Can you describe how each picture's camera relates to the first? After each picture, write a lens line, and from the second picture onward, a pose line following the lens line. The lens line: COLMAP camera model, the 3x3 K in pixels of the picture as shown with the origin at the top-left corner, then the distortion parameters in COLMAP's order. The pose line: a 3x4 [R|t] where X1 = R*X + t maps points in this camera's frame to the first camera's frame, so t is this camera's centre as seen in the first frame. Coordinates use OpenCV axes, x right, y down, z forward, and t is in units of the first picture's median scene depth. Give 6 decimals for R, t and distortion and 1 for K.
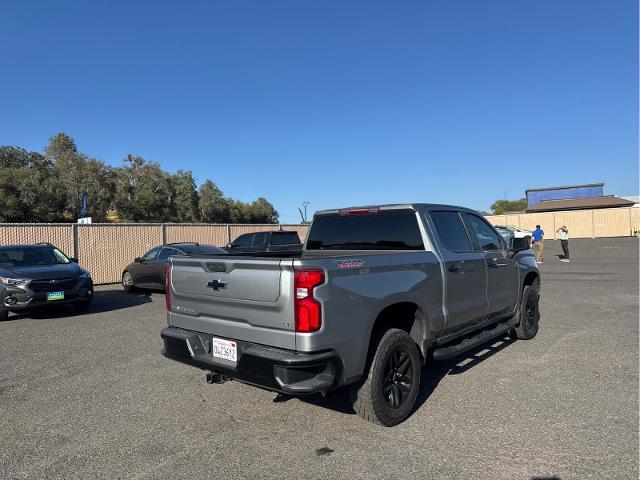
lens RADIAL K [[455.3, 0, 315.1], [0, 455.3, 246.7], [0, 0, 1]] dist [0.012862, -0.025921]
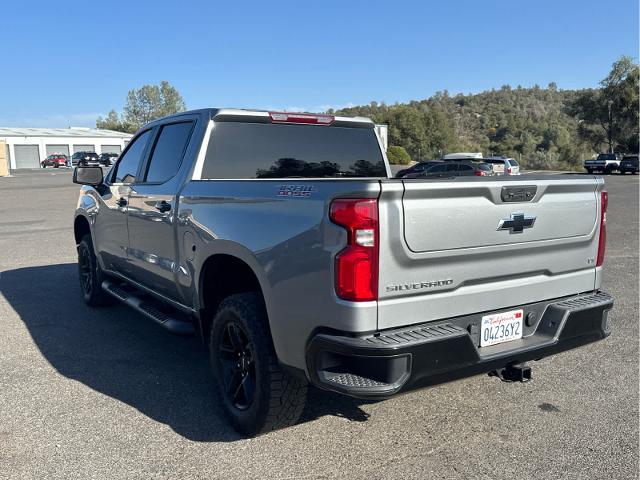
lens RADIAL K [[588.1, 0, 321.7], [0, 588.1, 250.8], [0, 0, 1]] dist [0.022021, 0.000000]
pose [[0.290181, -0.108480, 0.950803, -0.285535], [0.017023, 0.993982, 0.108211, 0.008403], [-0.956820, -0.015216, 0.290282, 0.280865]]
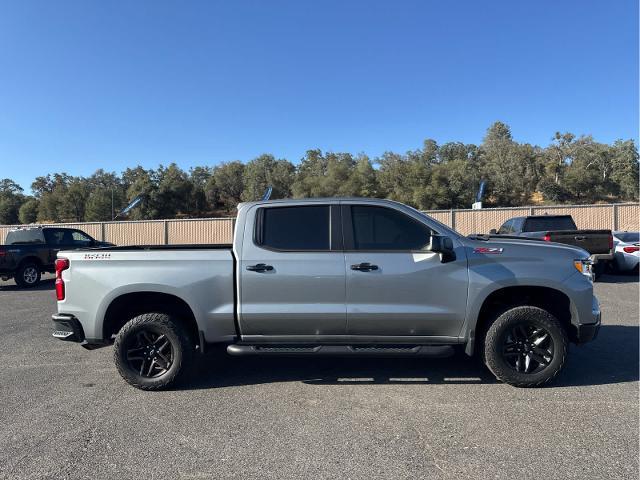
lens RADIAL K [[455.3, 0, 321.4], [0, 455.3, 240.3], [0, 0, 1]] dist [0.012862, -0.025921]
pose [[0.601678, 0.019755, -0.798494, 0.087126], [0.001969, 0.999654, 0.026216, -0.002462], [0.798736, -0.017346, 0.601432, 0.040452]]
